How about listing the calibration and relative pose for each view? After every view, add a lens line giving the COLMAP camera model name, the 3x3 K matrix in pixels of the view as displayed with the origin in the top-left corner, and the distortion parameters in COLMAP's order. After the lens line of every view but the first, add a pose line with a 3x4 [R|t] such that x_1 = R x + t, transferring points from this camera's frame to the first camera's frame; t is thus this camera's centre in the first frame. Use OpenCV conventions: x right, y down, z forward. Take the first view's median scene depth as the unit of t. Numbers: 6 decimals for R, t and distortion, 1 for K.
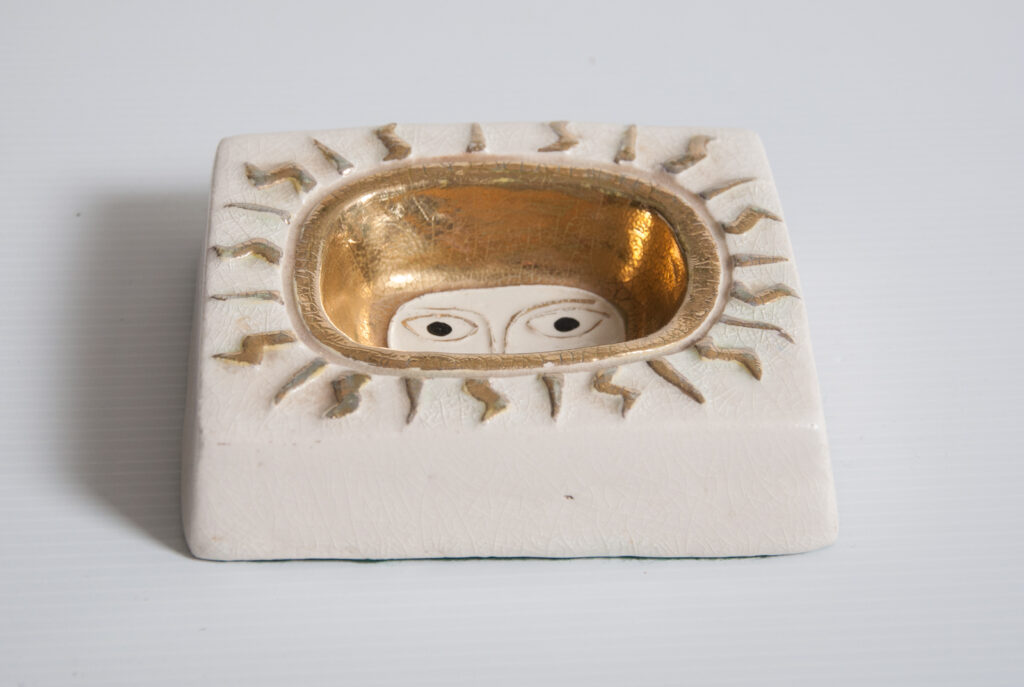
lens RADIAL K [[2303.5, 0, 512.0], [0, 2303.5, 343.5], [0, 0, 1]] dist [0.075747, -0.150823]
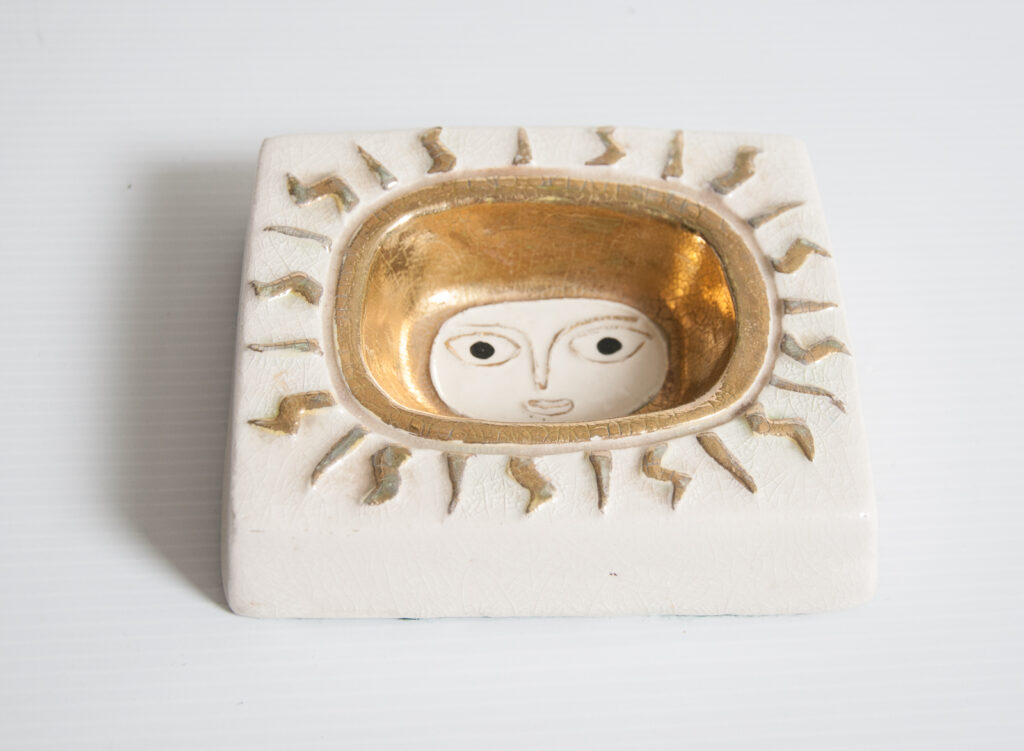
lens RADIAL K [[1629.9, 0, 563.7], [0, 1629.9, 375.0], [0, 0, 1]] dist [-0.037074, 0.032726]
pose [[0.999388, 0.021732, 0.027425, -0.016232], [-0.027136, 0.976164, 0.215332, -0.157285], [-0.022092, -0.215944, 0.976156, 0.324035]]
